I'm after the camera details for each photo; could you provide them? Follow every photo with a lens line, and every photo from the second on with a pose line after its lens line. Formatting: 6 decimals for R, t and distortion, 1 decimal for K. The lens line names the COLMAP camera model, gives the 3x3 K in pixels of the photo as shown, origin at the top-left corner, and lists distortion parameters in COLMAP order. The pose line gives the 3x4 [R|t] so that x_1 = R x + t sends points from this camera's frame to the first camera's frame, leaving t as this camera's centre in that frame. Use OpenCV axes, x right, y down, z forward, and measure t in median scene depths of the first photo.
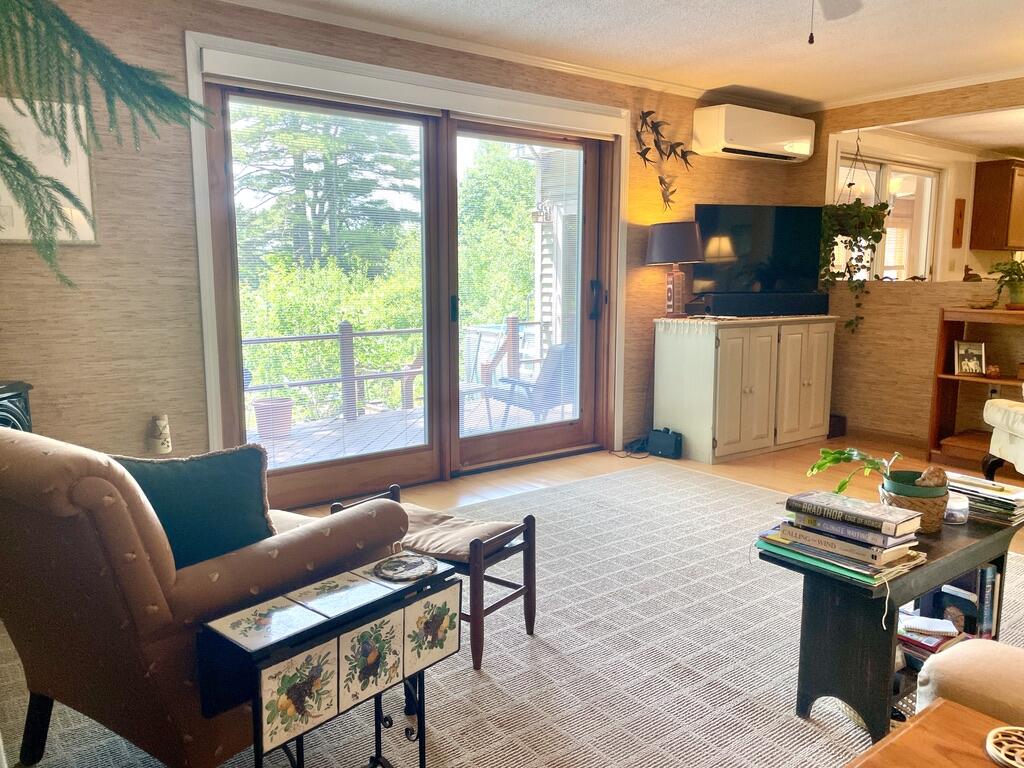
lens RADIAL K [[810.3, 0, 512.0], [0, 810.3, 384.0], [0, 0, 1]] dist [0.079414, -0.115860]
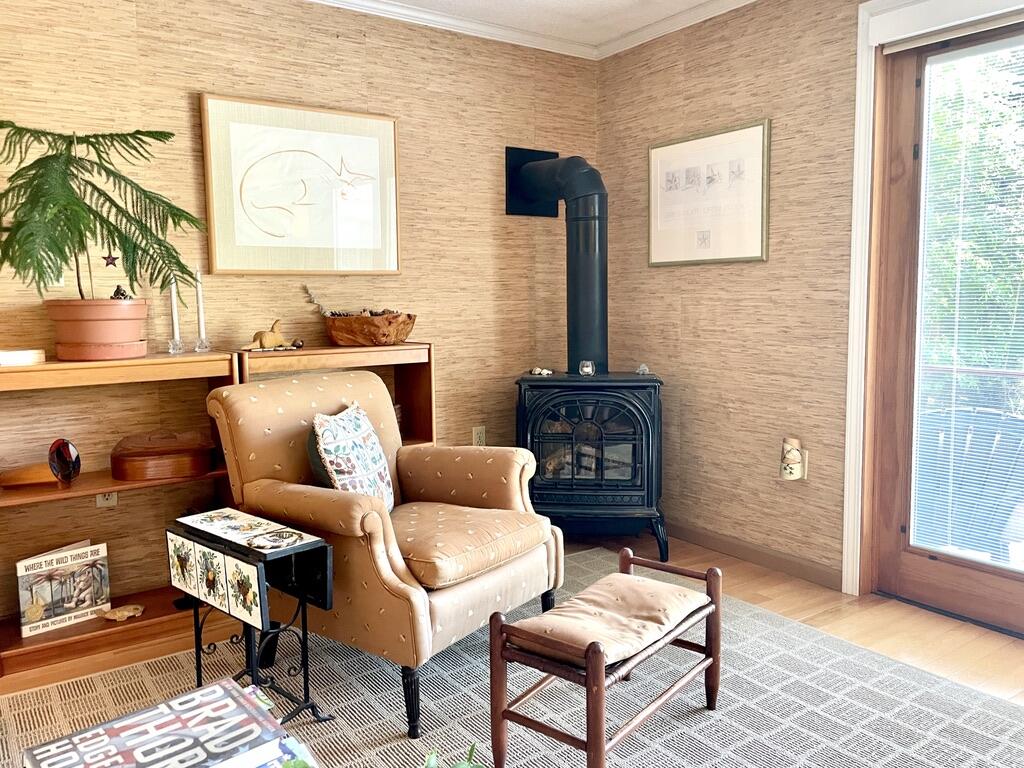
lens RADIAL K [[810.3, 0, 512.0], [0, 810.3, 384.0], [0, 0, 1]] dist [0.079414, -0.115860]
pose [[-0.067790, 0.107165, -0.991927, 0.344035], [-0.132994, 0.984371, 0.115438, -0.059365], [0.988796, 0.139746, -0.052478, 0.487542]]
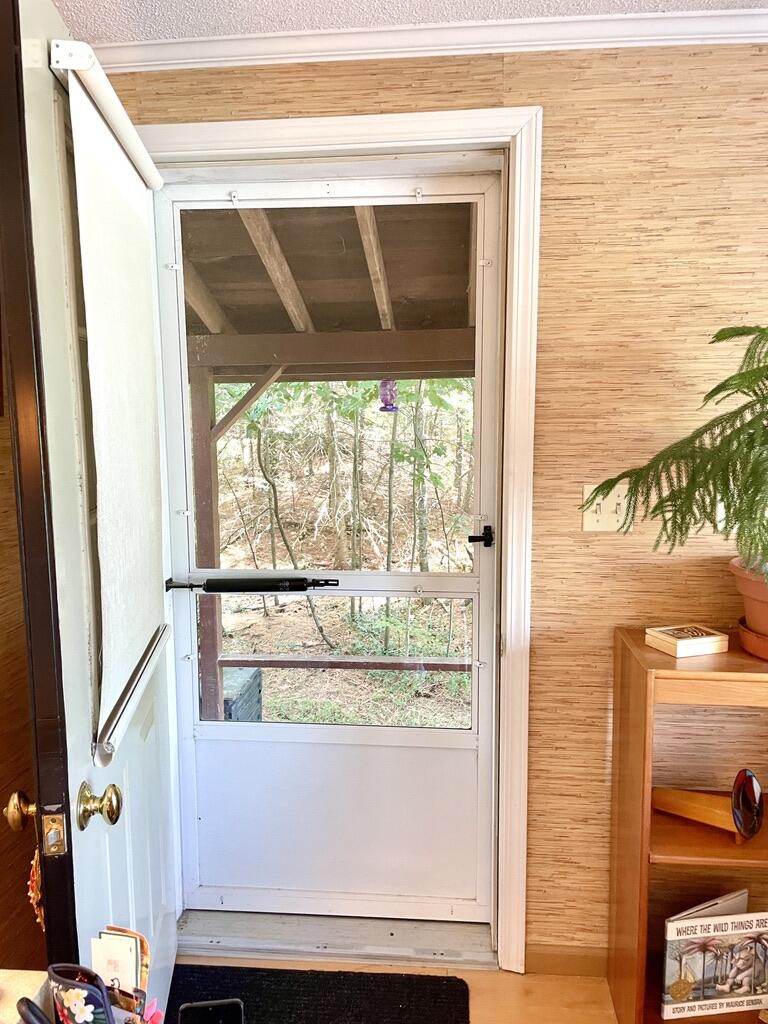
lens RADIAL K [[810.3, 0, 384.0], [0, 810.3, 512.0], [0, 0, 1]] dist [0.079414, -0.115860]
pose [[-0.691204, 0.113022, -0.713767, 0.209563], [-0.095718, 0.964674, 0.245444, -0.108193], [0.716292, 0.237972, -0.655968, 0.286131]]
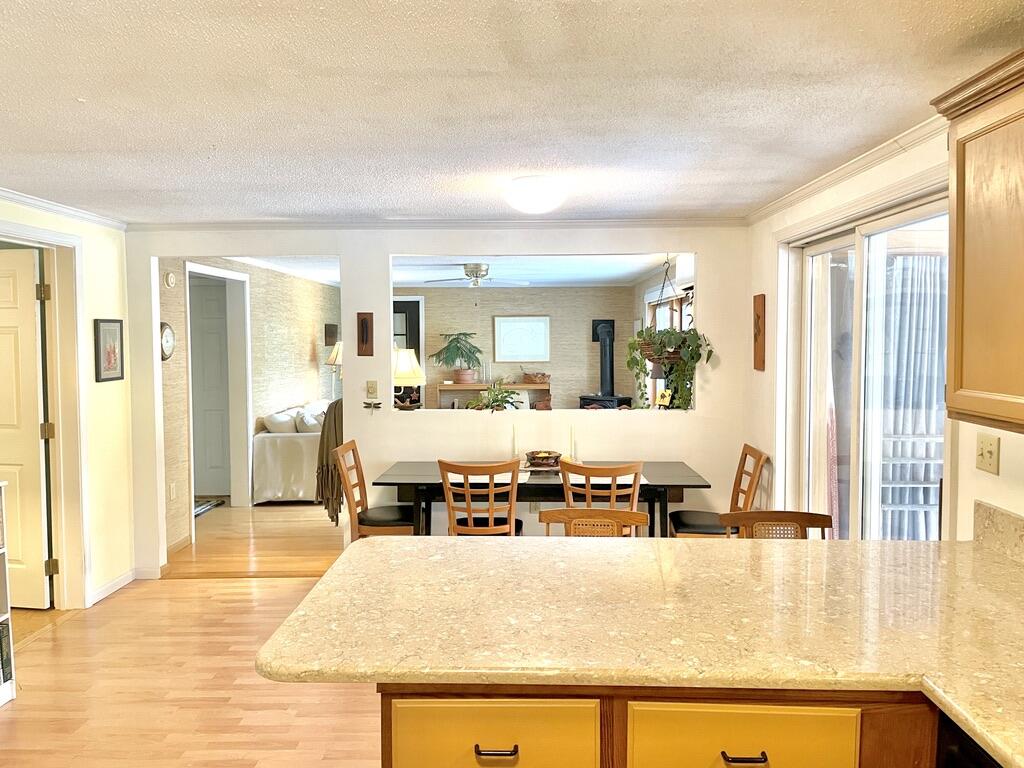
lens RADIAL K [[810.3, 0, 512.0], [0, 810.3, 384.0], [0, 0, 1]] dist [0.079414, -0.115860]
pose [[-0.638673, 0.041730, -0.768346, 1.436667], [-0.111124, 0.983059, 0.145761, -0.311297], [0.761412, 0.178476, -0.623216, 1.657677]]
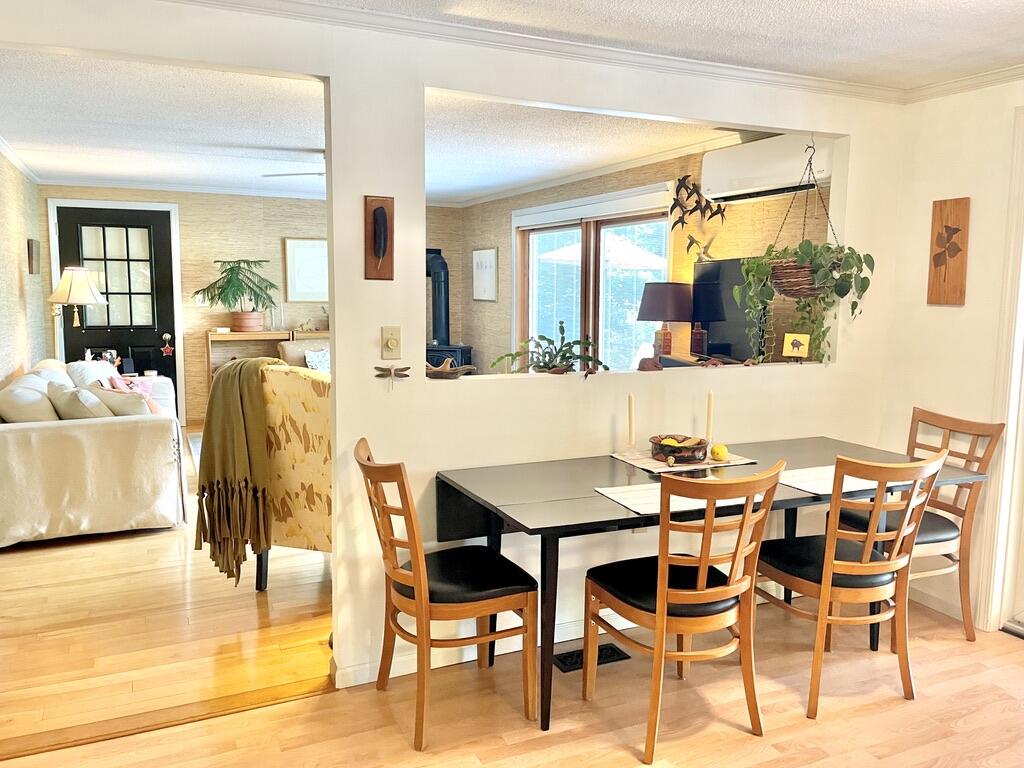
lens RADIAL K [[834.4, 0, 554.8], [0, 834.4, 399.6], [0, 0, 1]] dist [0.002400, -0.000572]
pose [[-0.222657, 0.127565, -0.966515, 1.279976], [-0.153315, 0.974484, 0.163936, -0.206686], [0.962766, 0.184683, -0.197418, 1.110573]]
